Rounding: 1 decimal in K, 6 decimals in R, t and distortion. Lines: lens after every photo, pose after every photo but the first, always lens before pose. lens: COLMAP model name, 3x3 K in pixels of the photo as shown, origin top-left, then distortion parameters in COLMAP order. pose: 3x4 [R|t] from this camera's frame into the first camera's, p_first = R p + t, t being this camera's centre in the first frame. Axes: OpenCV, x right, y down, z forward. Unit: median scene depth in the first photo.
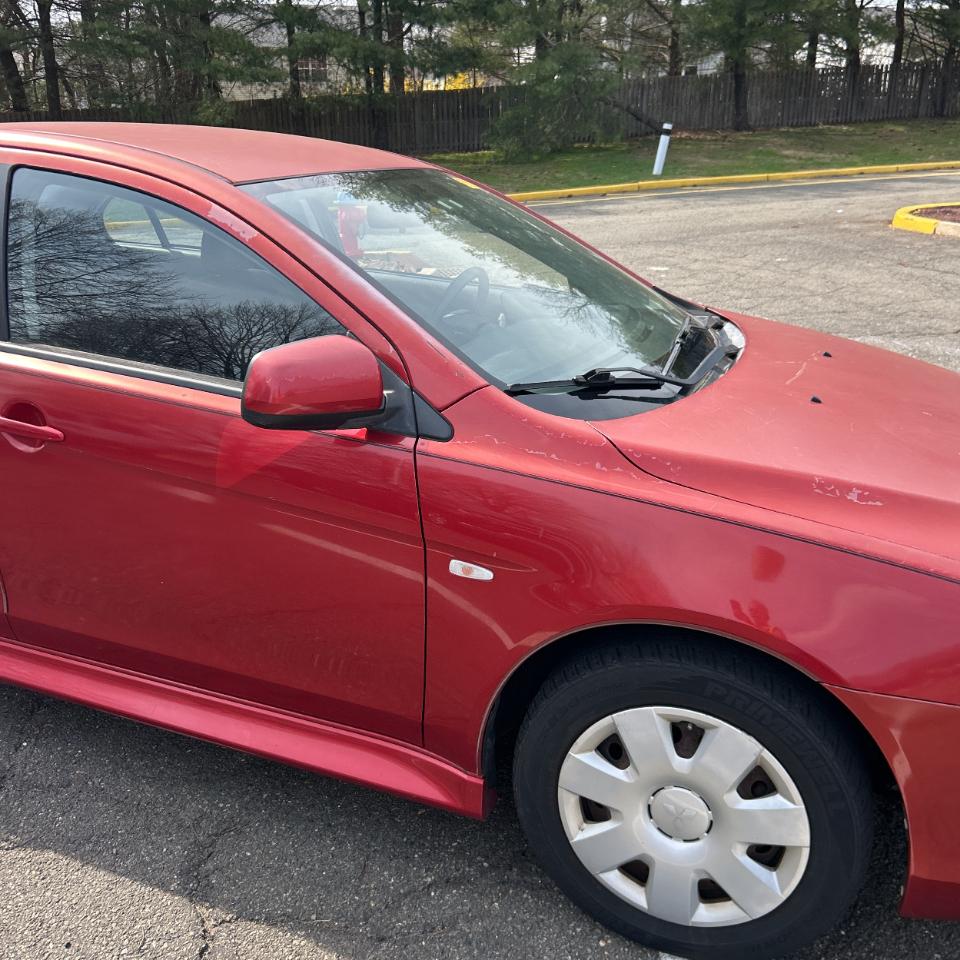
lens RADIAL K [[962.2, 0, 467.1], [0, 962.2, 480.1], [0, 0, 1]] dist [0.014677, -0.014852]
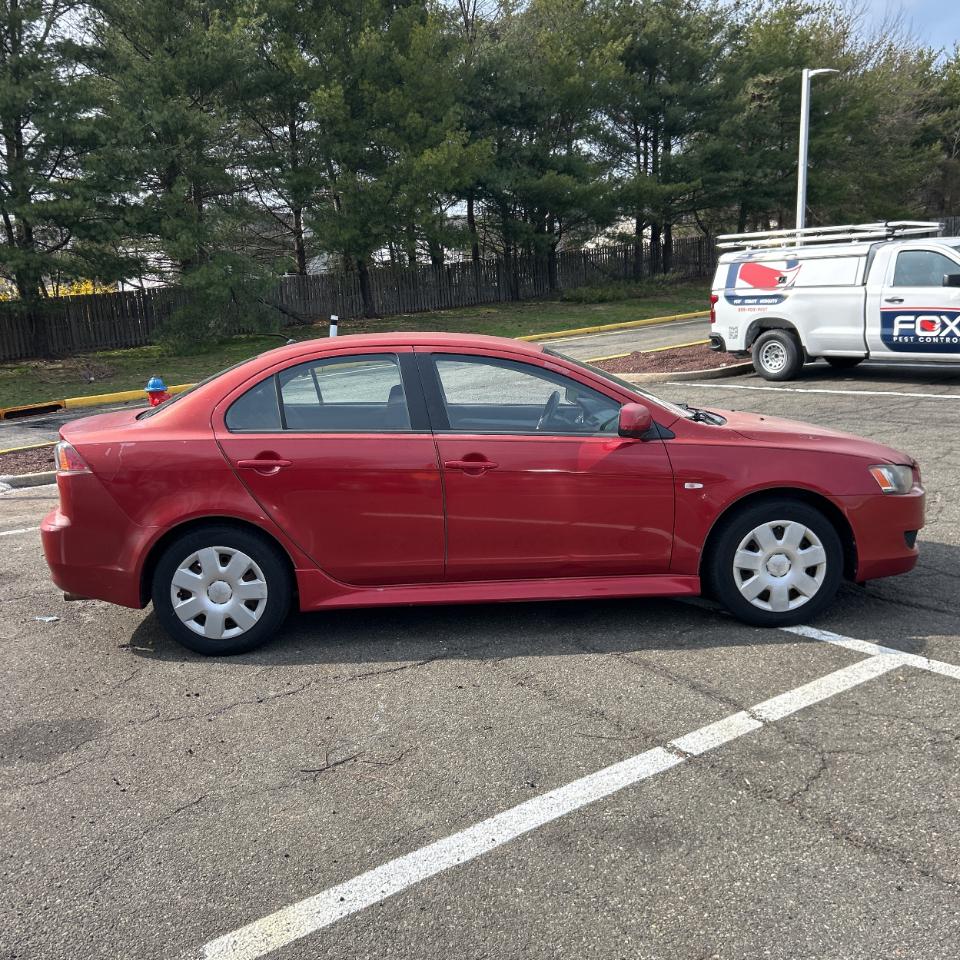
lens RADIAL K [[946.2, 0, 461.4], [0, 946.2, 480.1], [0, 0, 1]] dist [0.002724, -0.032012]
pose [[0.918455, -0.111116, 0.379597, -0.114205], [0.177358, 0.973532, -0.144153, 0.024836], [-0.353532, 0.199722, 0.913852, -0.083174]]
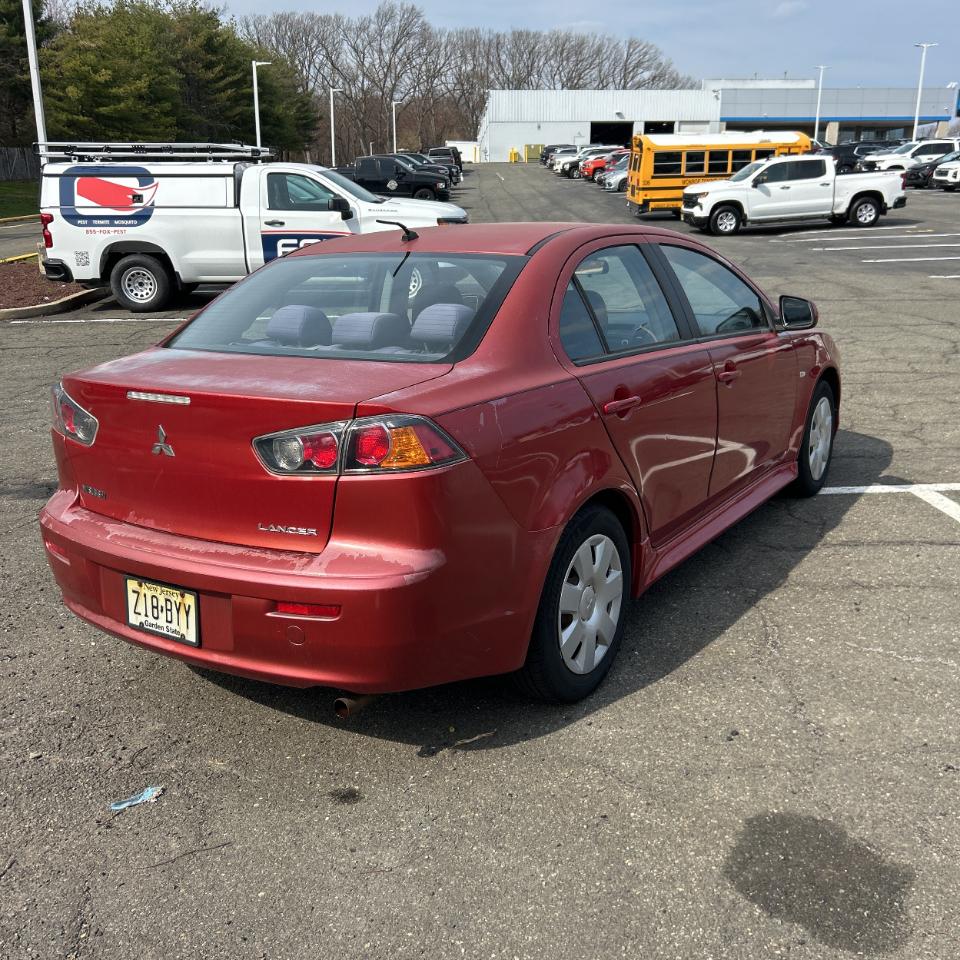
lens RADIAL K [[968.4, 0, 478.8], [0, 968.4, 468.9], [0, 0, 1]] dist [0.009962, 0.011846]
pose [[0.208660, -0.253937, 0.944445, -0.211909], [0.354005, 0.919828, 0.169106, -0.033529], [-0.911670, 0.299053, 0.281826, 0.084495]]
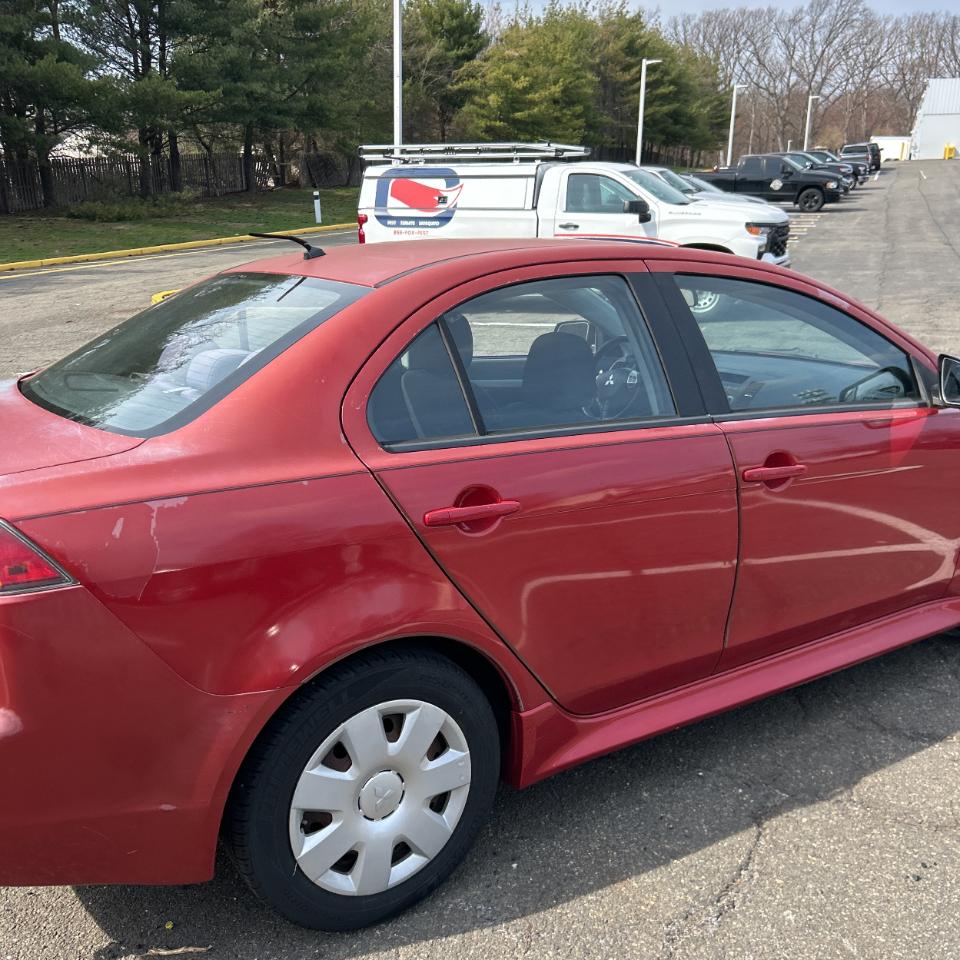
lens RADIAL K [[962.2, 0, 467.1], [0, 962.2, 480.1], [0, 0, 1]] dist [0.014677, -0.014852]
pose [[0.586662, -0.216752, 0.780286, -0.147962], [0.286246, 0.956820, 0.050576, -0.019669], [-0.757556, 0.193683, 0.623374, 0.045045]]
